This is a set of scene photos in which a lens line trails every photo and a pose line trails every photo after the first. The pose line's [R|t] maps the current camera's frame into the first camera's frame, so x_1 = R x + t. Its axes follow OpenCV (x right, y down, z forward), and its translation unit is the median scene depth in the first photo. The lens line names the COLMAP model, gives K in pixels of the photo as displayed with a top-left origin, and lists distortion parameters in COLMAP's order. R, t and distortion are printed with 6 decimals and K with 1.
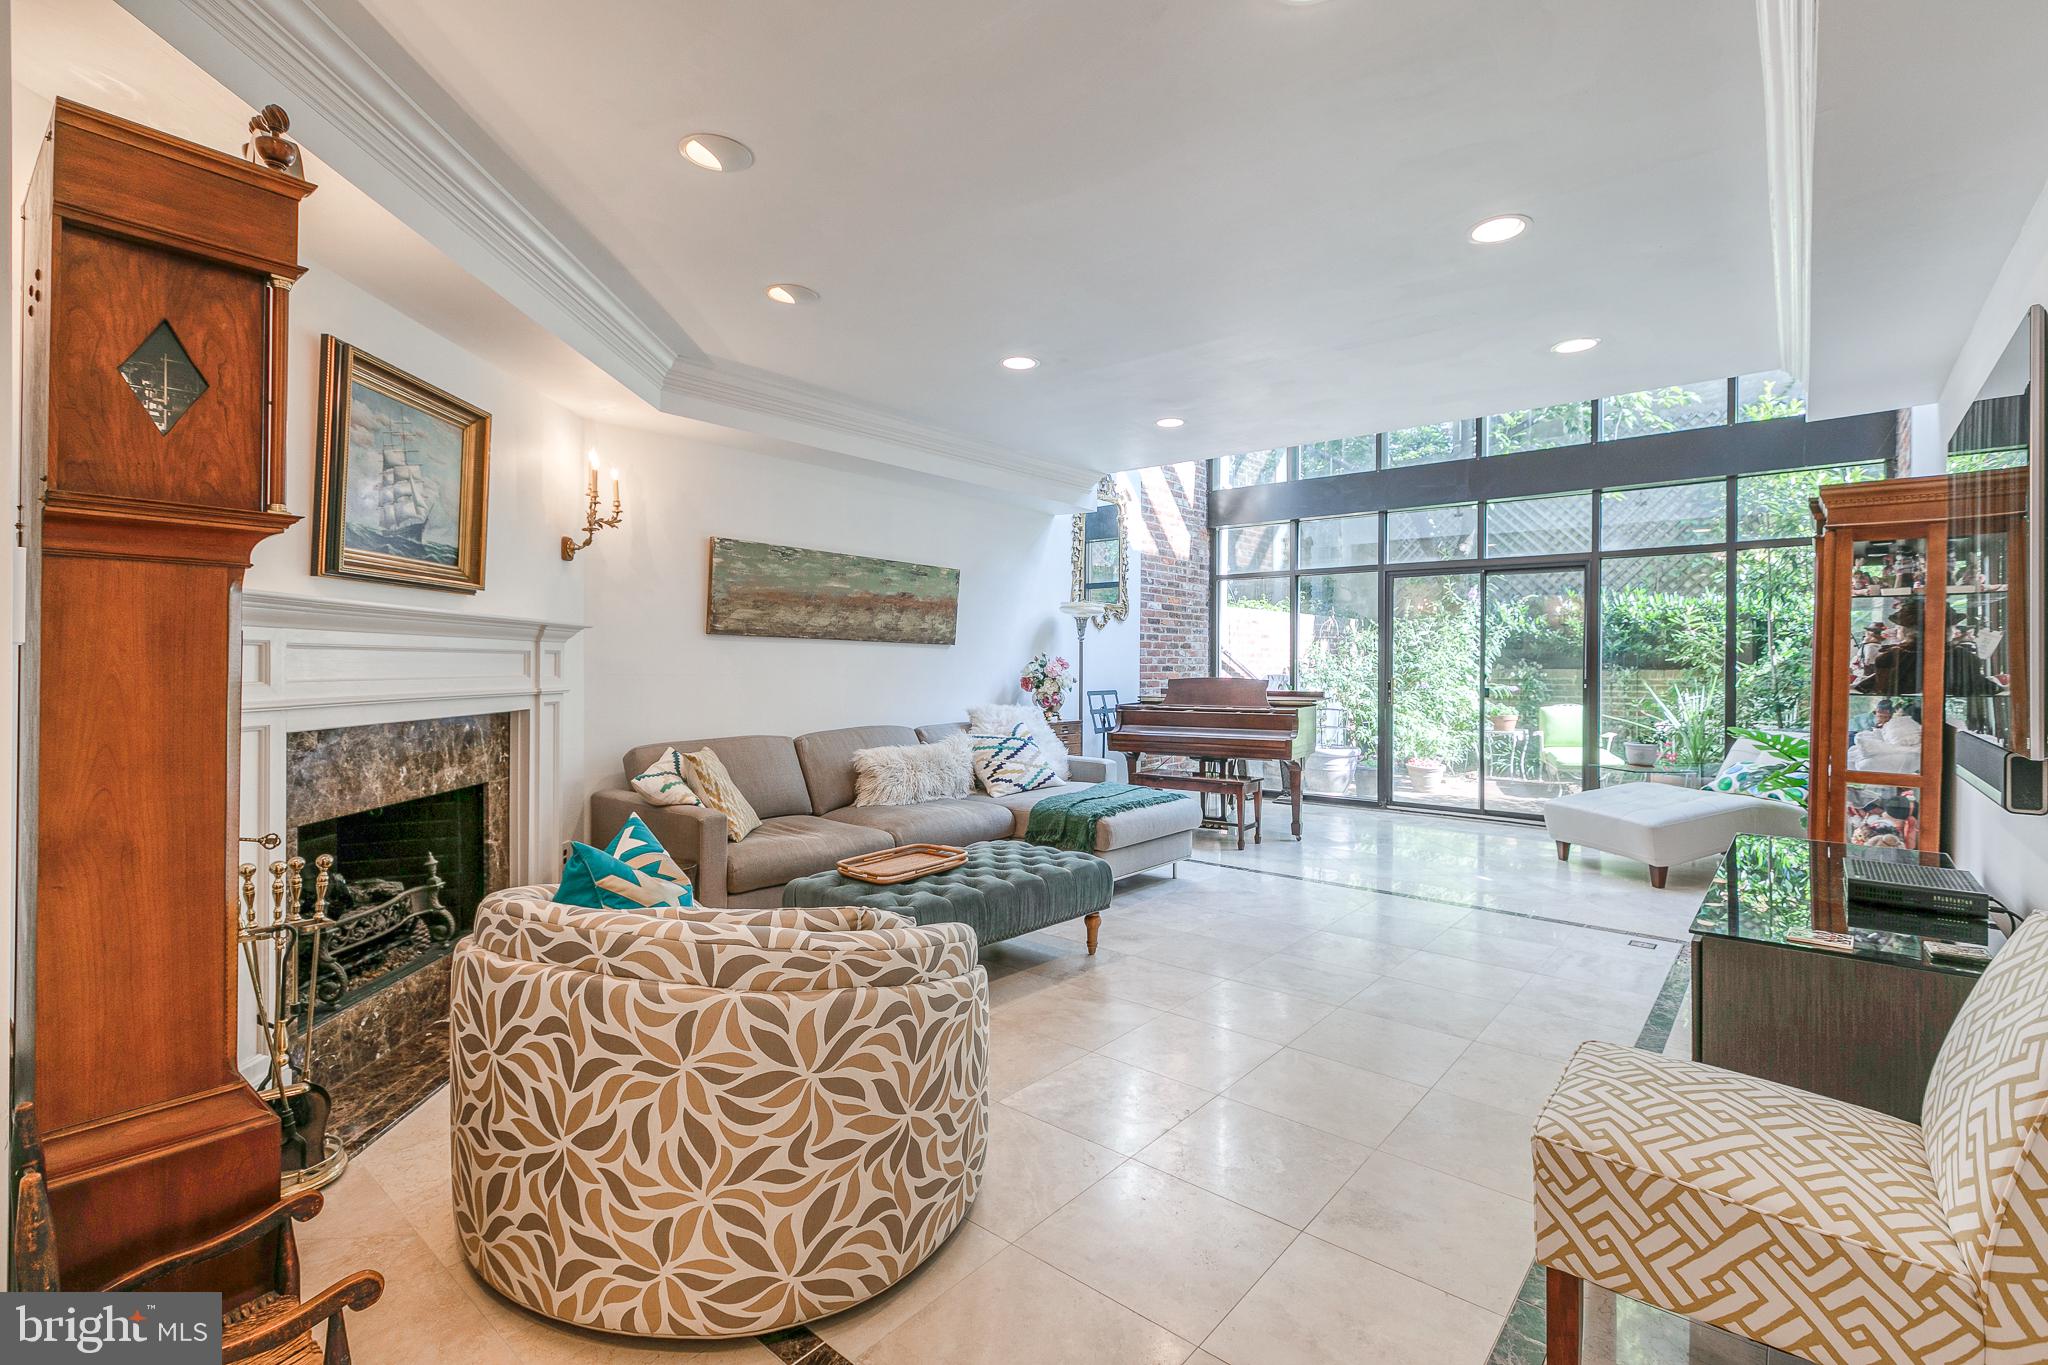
lens RADIAL K [[931.0, 0, 1017.7], [0, 931.0, 654.8], [0, 0, 1]] dist [0.001364, -0.000012]
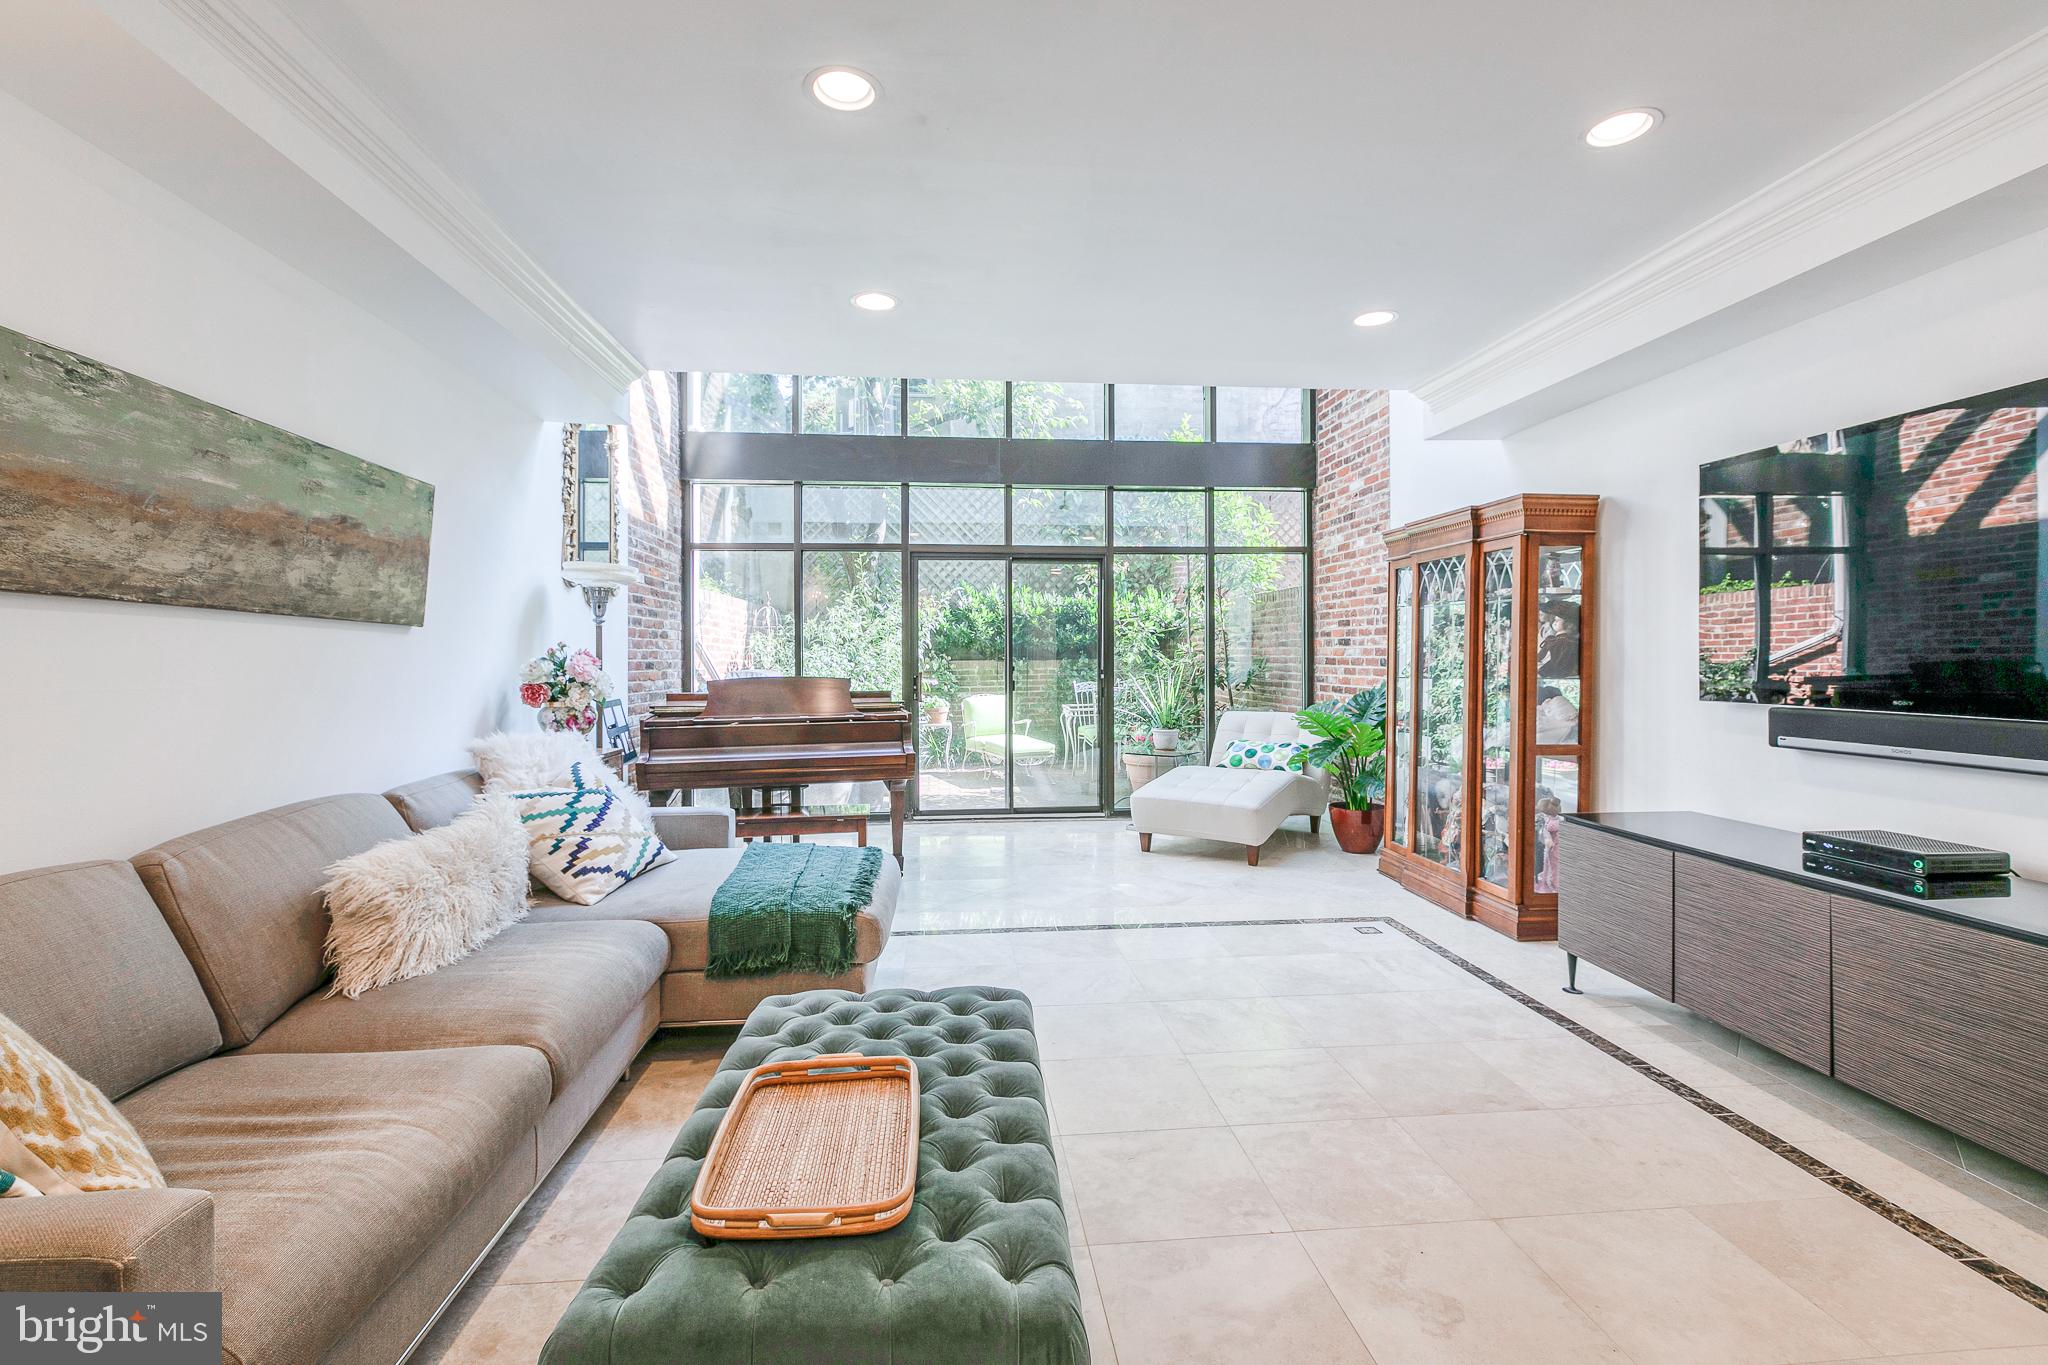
lens RADIAL K [[931.3, 0, 1025.9], [0, 931.3, 654.1], [0, 0, 1]] dist [0.001514, -0.000467]
pose [[0.690750, -0.005565, 0.723072, -0.227029], [0.001604, 0.999980, 0.006165, 0.002603], [-0.723091, -0.003099, 0.690745, 0.407108]]
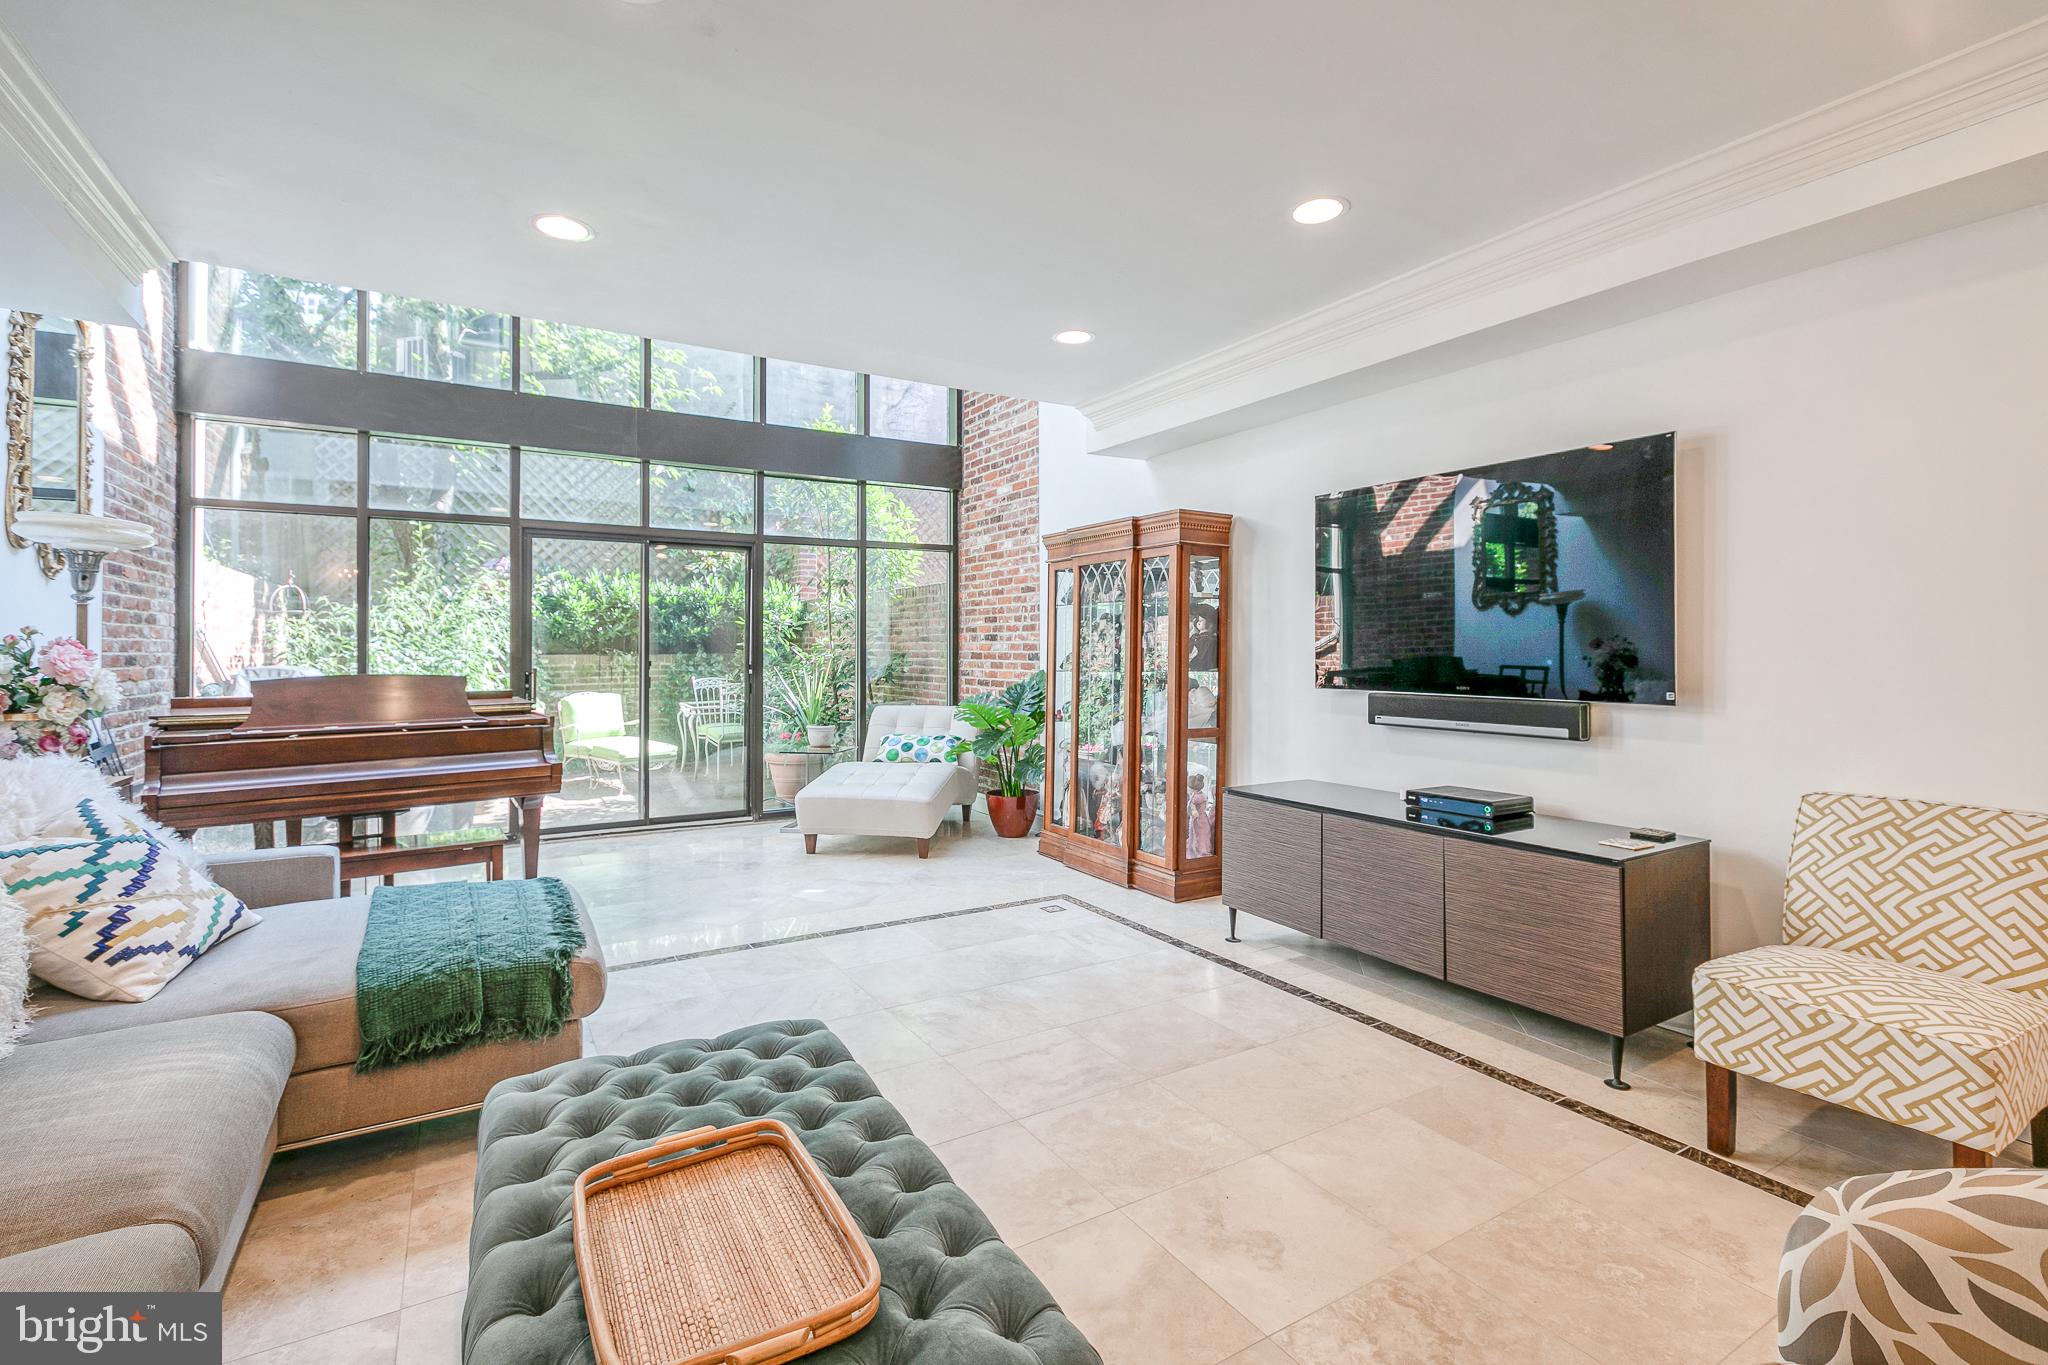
lens RADIAL K [[929.6, 0, 1026.4], [0, 929.6, 640.7], [0, 0, 1]] dist [-0.000210, 0.000169]
pose [[0.309561, 0.004859, 0.950867, -0.259684], [-0.005547, 0.999979, -0.003304, 0.003245], [-0.950864, -0.004252, 0.309581, 0.497897]]
